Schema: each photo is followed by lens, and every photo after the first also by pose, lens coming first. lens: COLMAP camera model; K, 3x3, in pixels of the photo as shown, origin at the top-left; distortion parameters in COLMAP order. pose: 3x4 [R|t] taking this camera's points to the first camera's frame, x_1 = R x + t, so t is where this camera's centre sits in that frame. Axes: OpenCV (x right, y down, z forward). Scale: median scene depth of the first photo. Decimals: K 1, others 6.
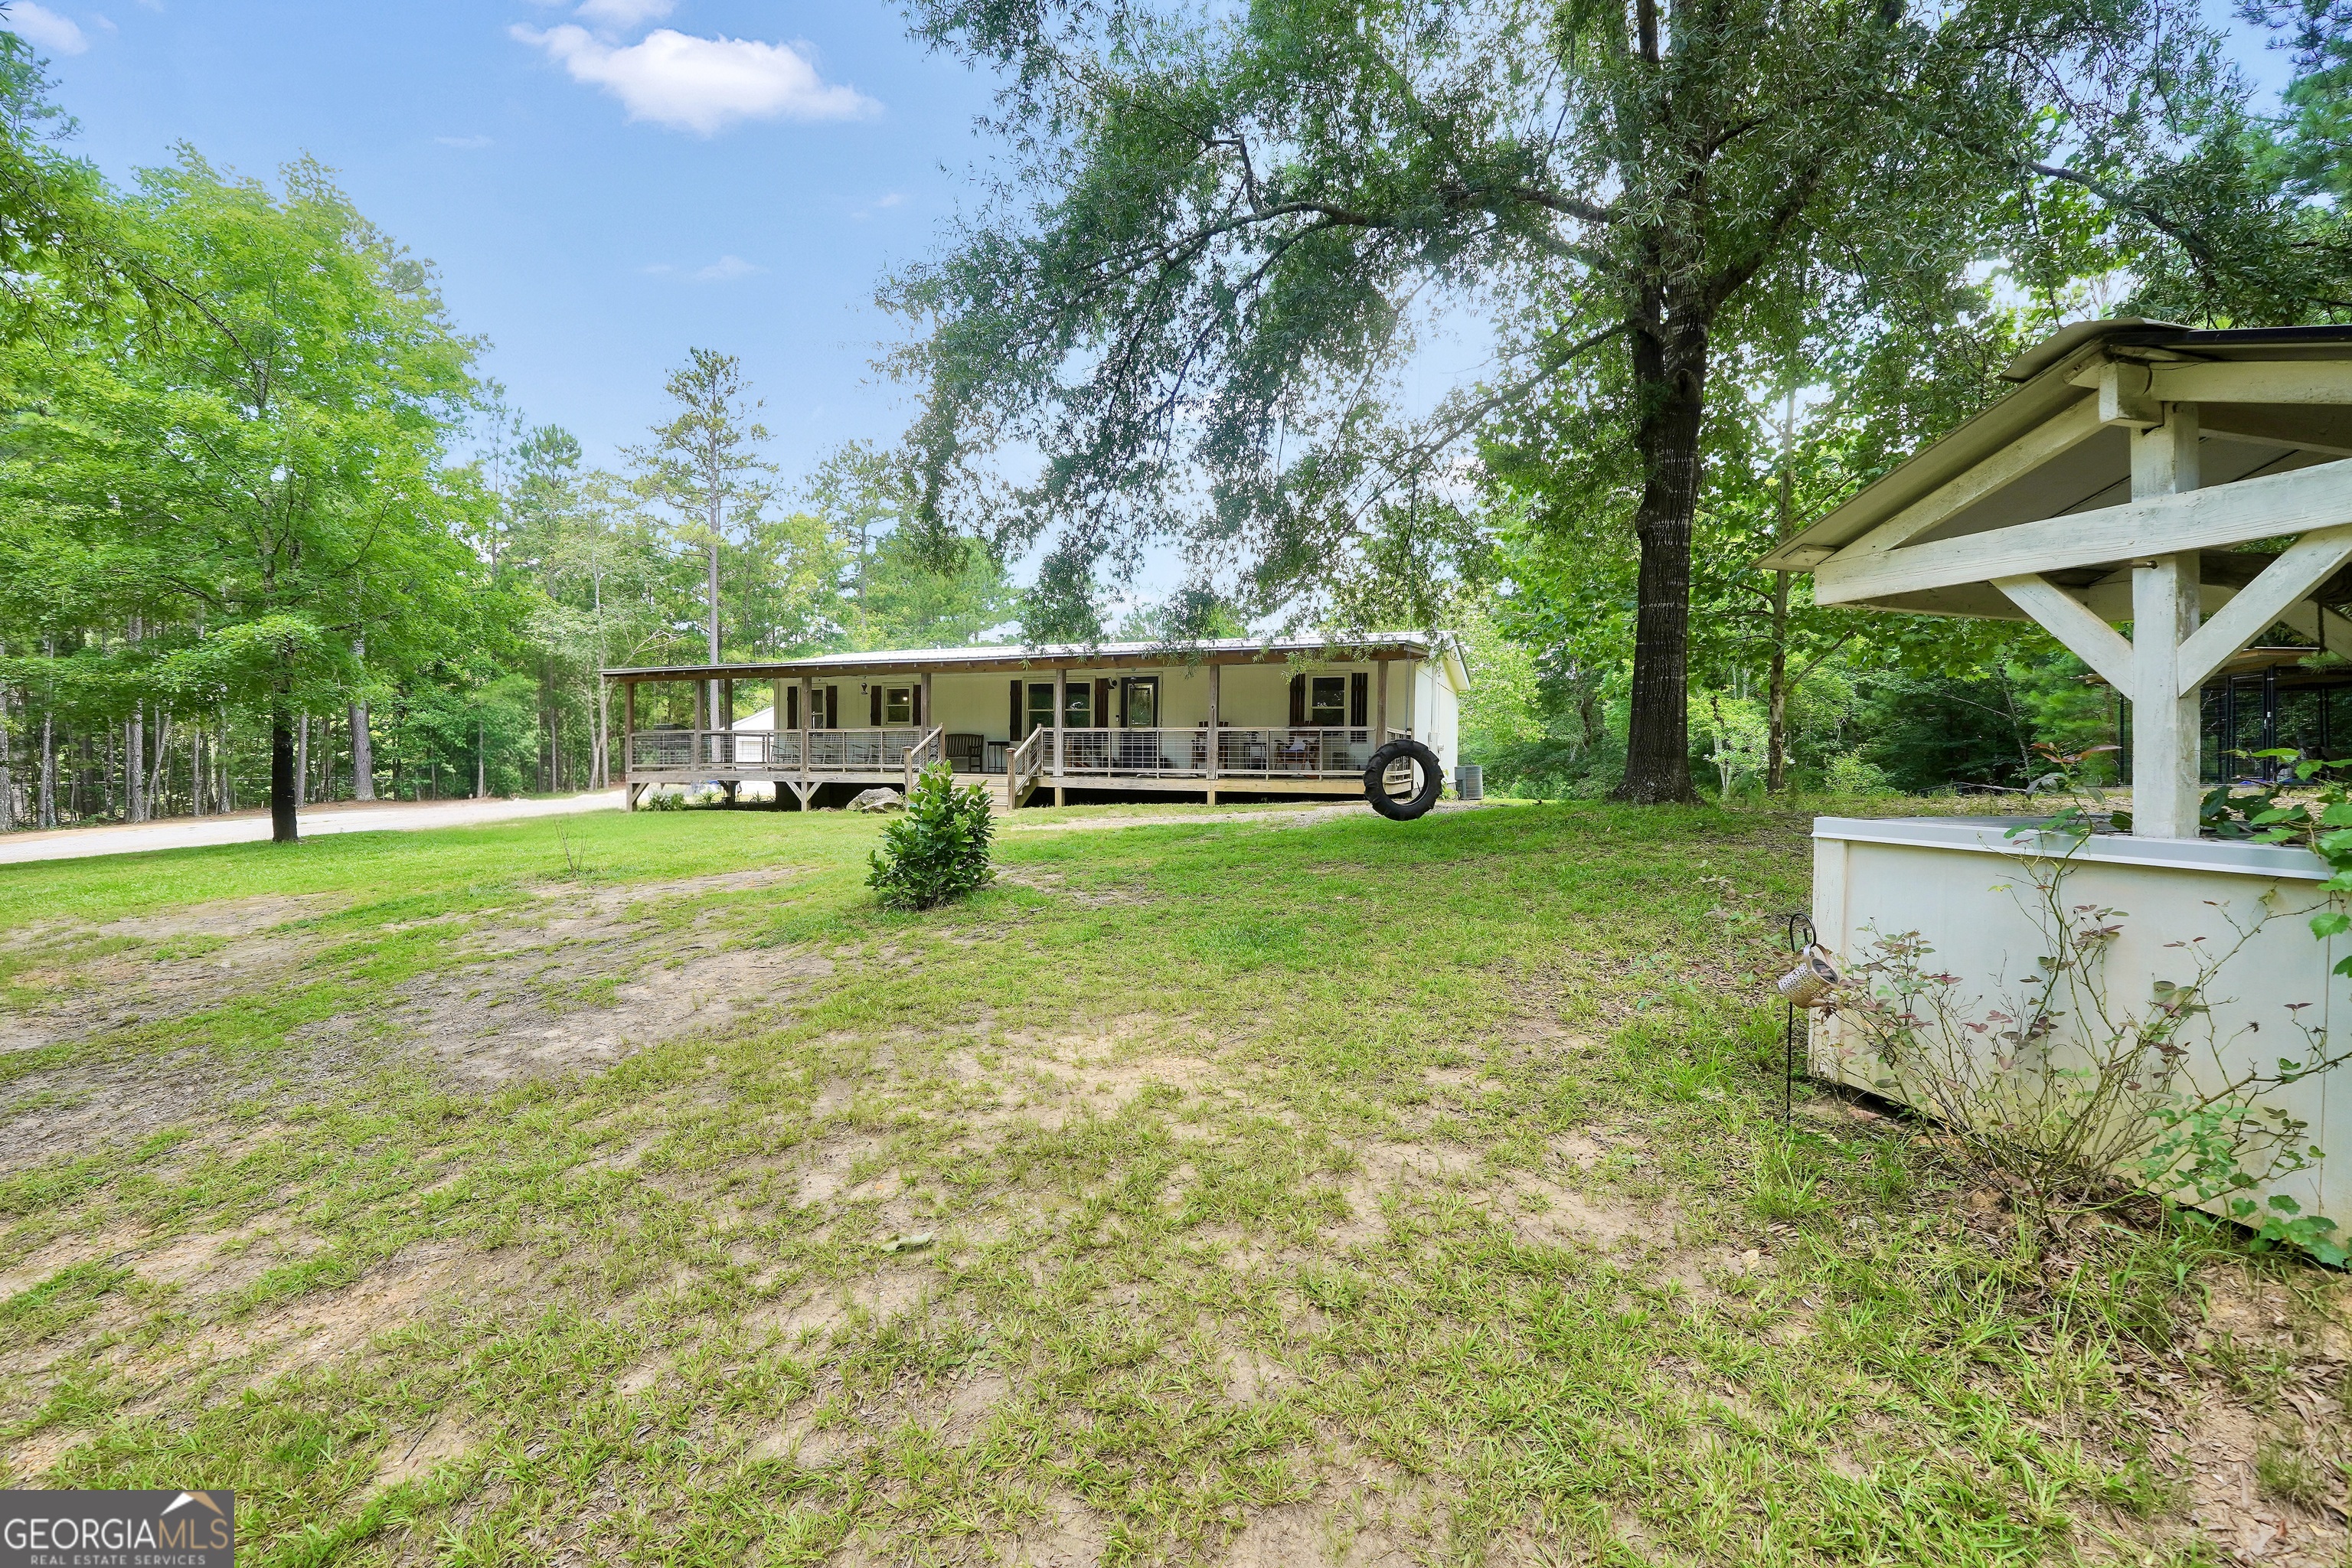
lens RADIAL K [[916.8, 0, 1190.1], [0, 916.8, 755.3], [0, 0, 1]] dist [-0.000010, 0.000020]
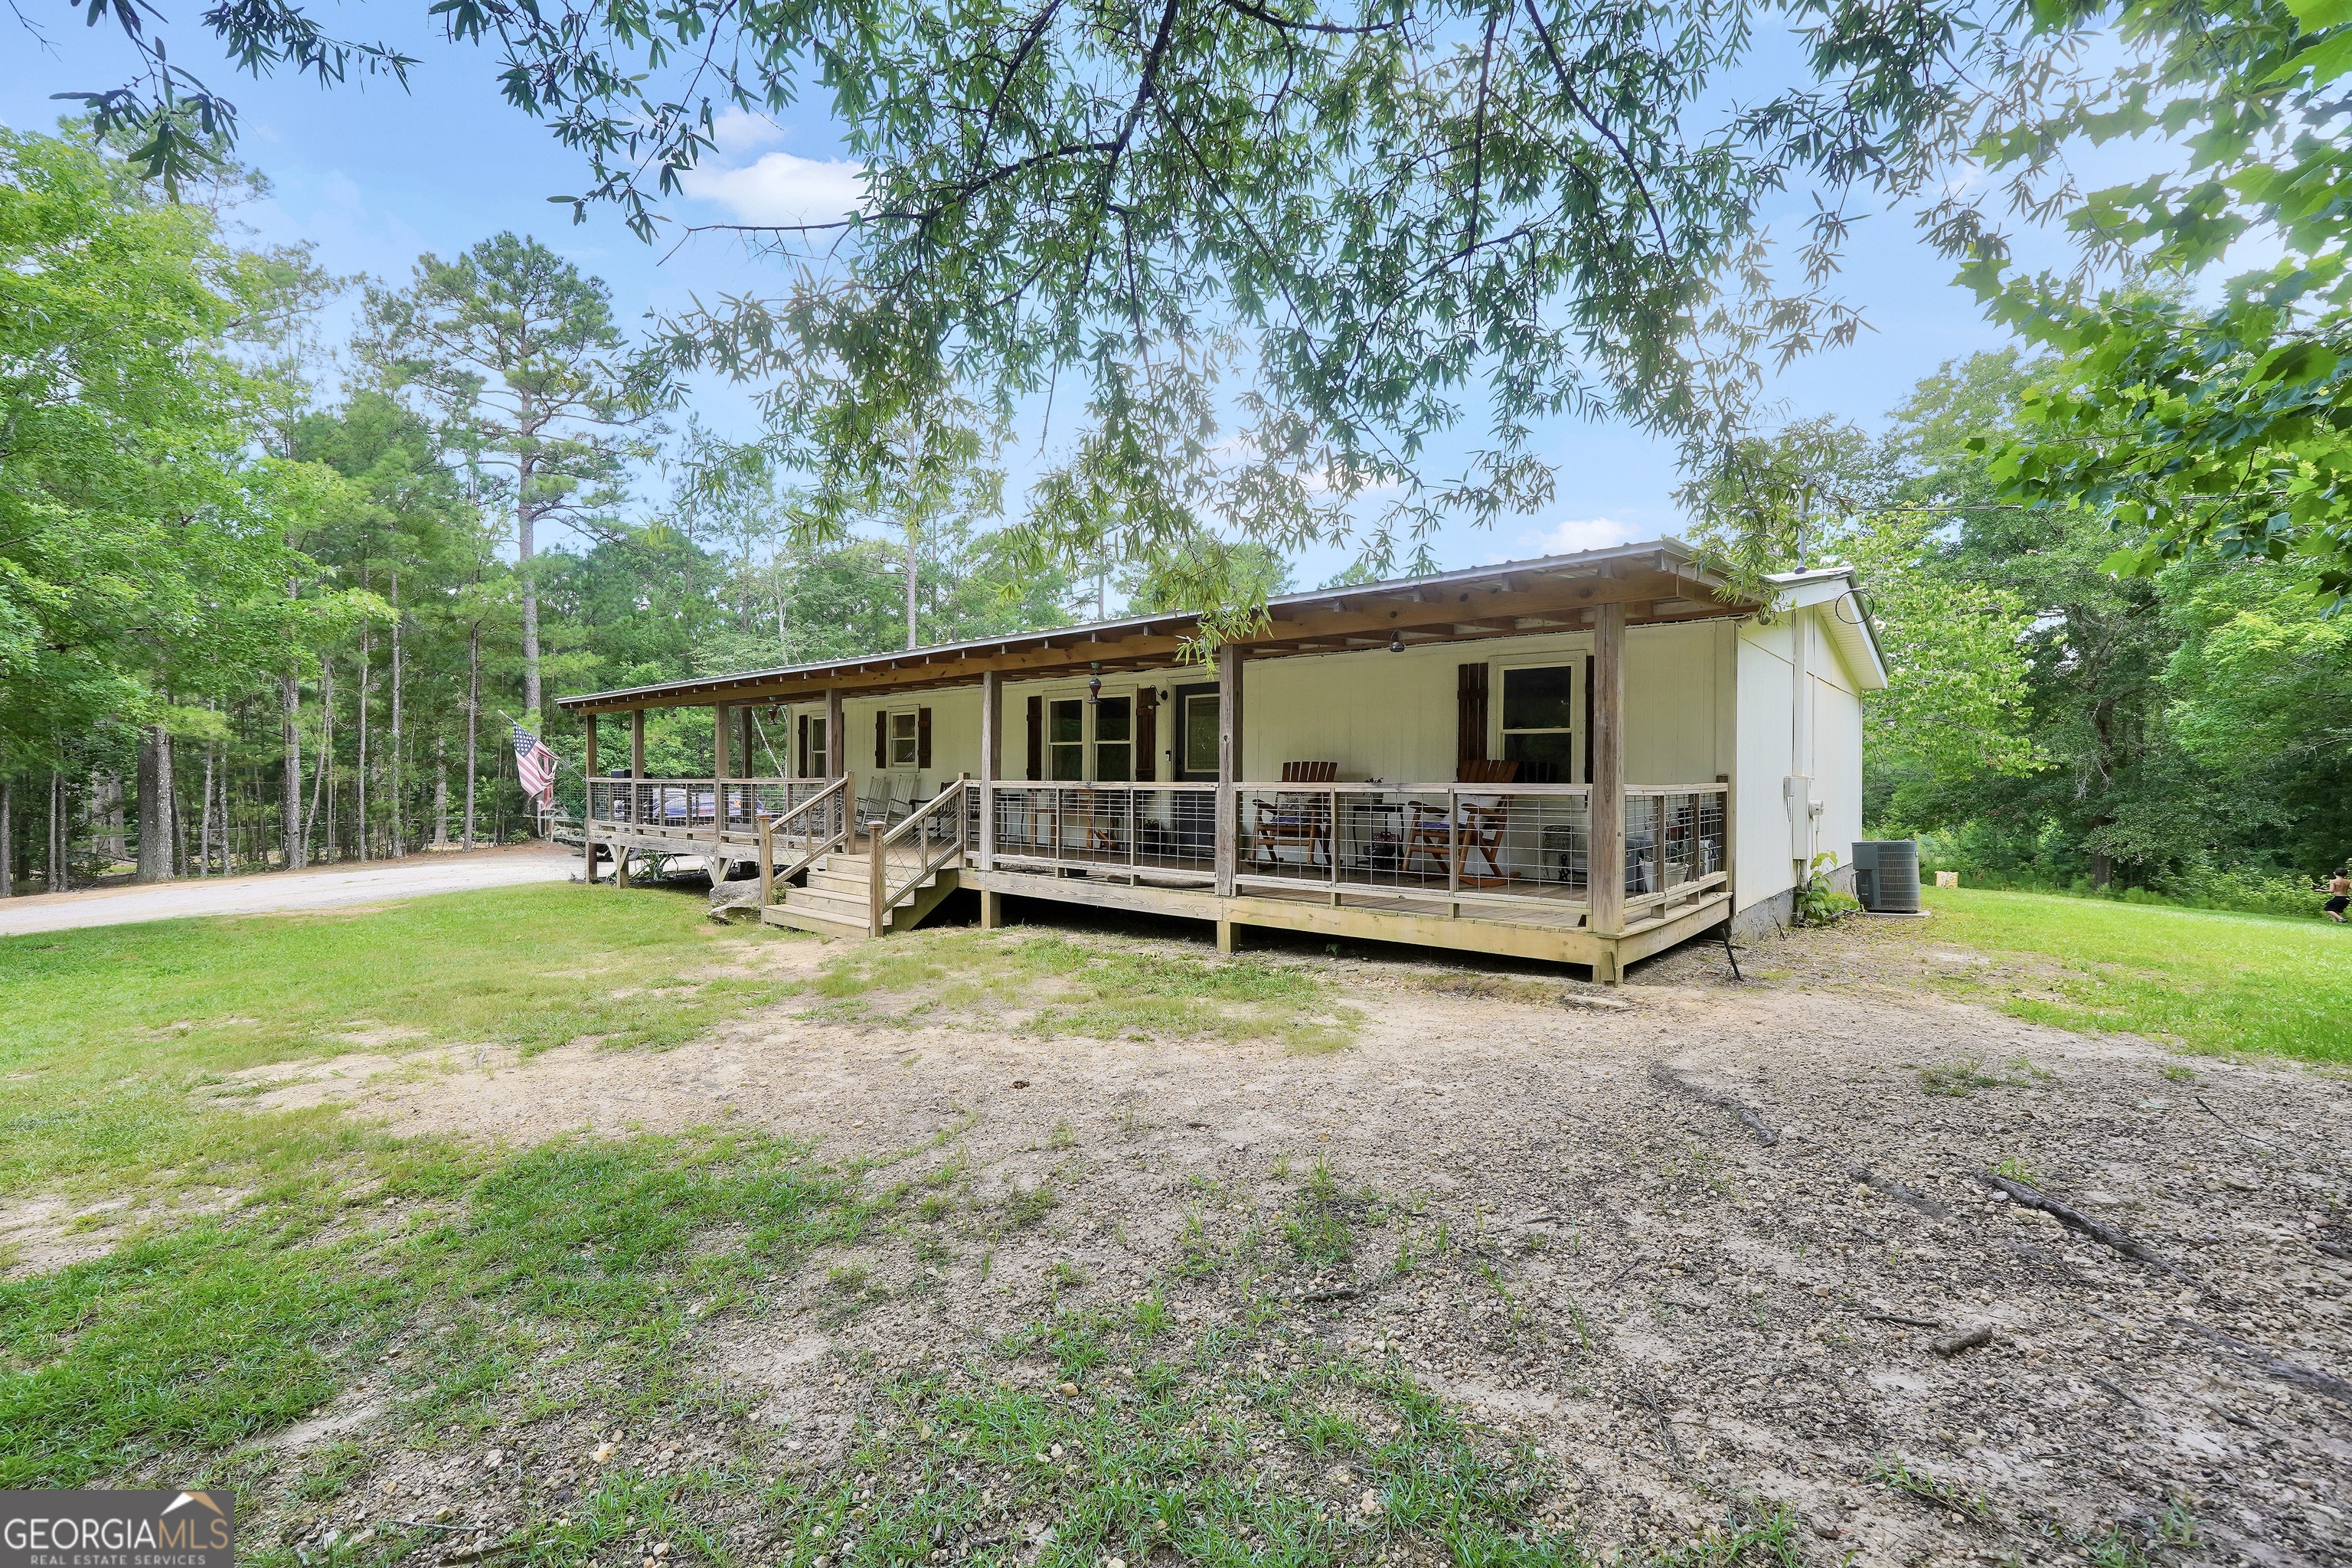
lens RADIAL K [[983.7, 0, 1176.0], [0, 983.7, 784.0], [0, 0, 1]] dist [0.001400, 0.000355]
pose [[0.946209, -0.001421, -0.323553, 0.137956], [0.003697, 0.999973, 0.006421, -0.028978], [0.323535, -0.007272, 0.946188, 0.451580]]
